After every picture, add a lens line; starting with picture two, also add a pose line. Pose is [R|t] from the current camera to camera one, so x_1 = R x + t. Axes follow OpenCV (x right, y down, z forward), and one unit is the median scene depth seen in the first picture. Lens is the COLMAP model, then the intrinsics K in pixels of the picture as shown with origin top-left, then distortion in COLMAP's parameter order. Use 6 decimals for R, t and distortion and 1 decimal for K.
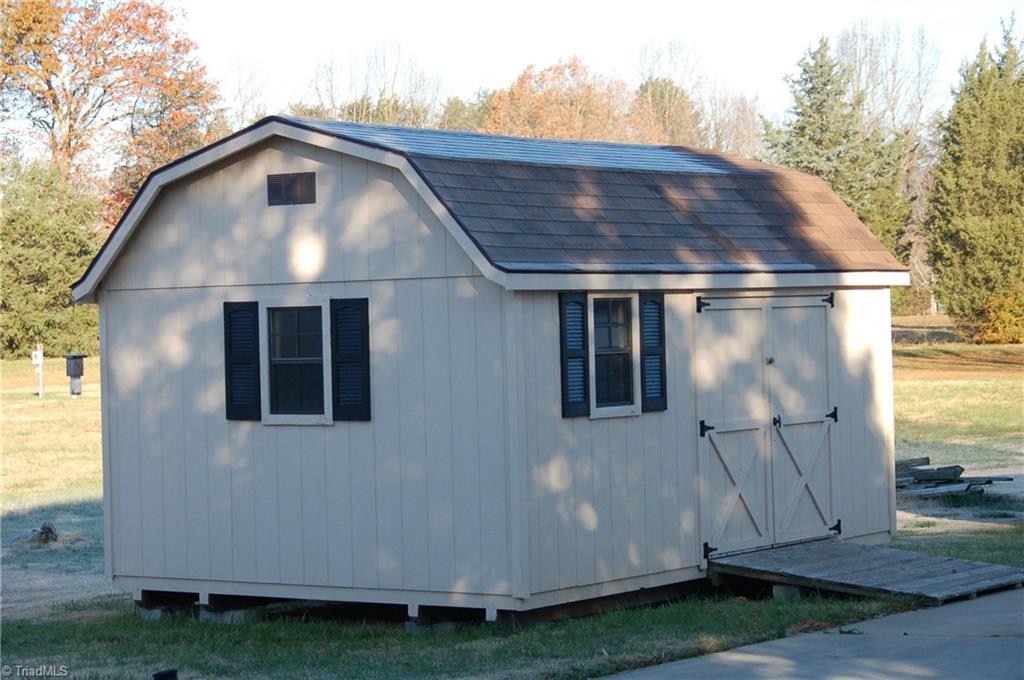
lens RADIAL K [[2662.7, 0, 511.9], [0, 2662.7, 340.0], [0, 0, 1]] dist [-0.054246, 0.000000]
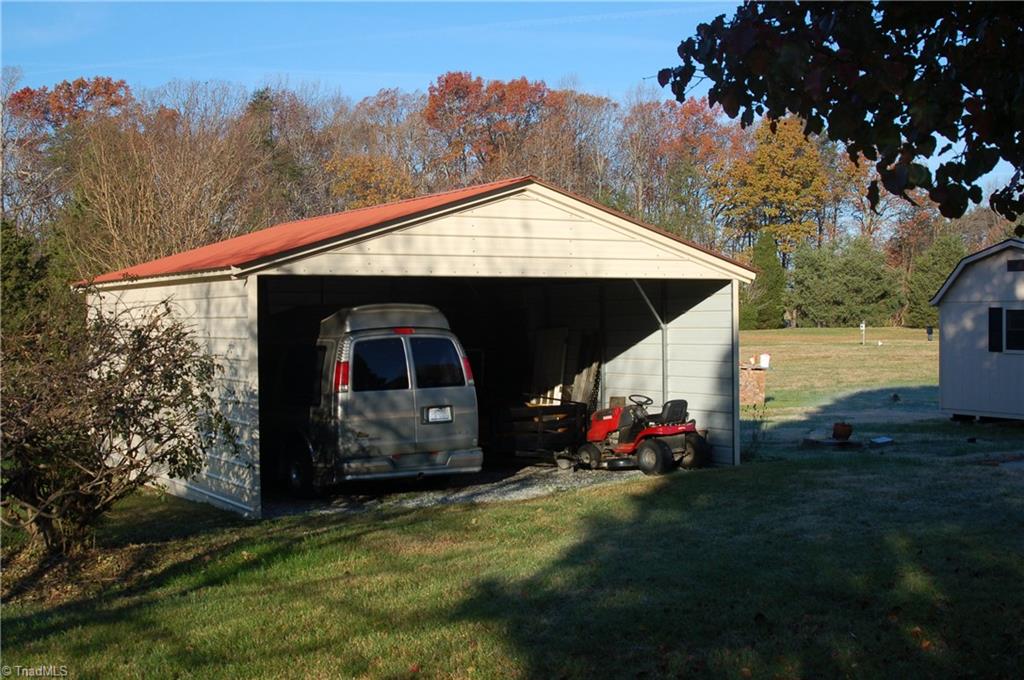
lens RADIAL K [[1250.4, 0, 512.5], [0, 1250.4, 337.3], [0, 0, 1]] dist [-0.098863, 0.000000]
pose [[0.905224, 0.022387, -0.424344, -0.014989], [-0.015623, 0.999689, 0.019413, -0.000601], [0.424647, -0.010944, 0.905293, -0.318138]]
